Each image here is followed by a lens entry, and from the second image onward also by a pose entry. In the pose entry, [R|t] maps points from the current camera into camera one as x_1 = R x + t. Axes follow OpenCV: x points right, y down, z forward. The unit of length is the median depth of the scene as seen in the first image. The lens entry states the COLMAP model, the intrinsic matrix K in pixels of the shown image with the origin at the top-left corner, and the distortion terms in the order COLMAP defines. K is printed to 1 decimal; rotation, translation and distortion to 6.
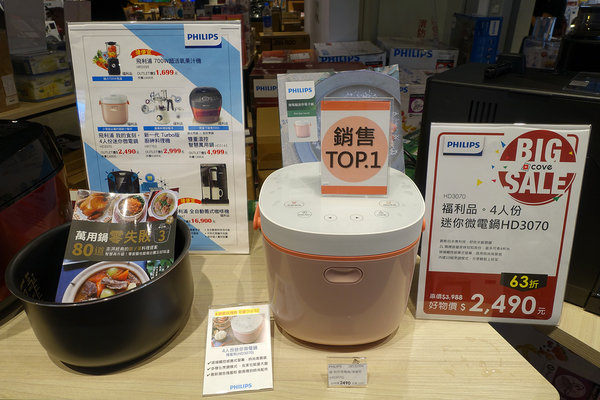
lens RADIAL K [[412.4, 0, 300.0], [0, 412.4, 200.0], [0, 0, 1]] dist [-0.005017, -0.000342]
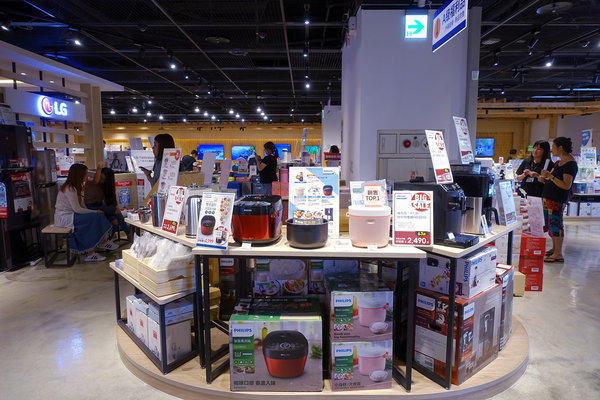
lens RADIAL K [[412.4, 0, 300.0], [0, 412.4, 200.0], [0, 0, 1]] dist [-0.005017, -0.000342]
pose [[0.998437, 0.012888, -0.054381, -0.292454], [-0.030962, 0.937627, -0.346260, 1.086333], [0.046527, 0.347403, 0.936561, -2.274650]]
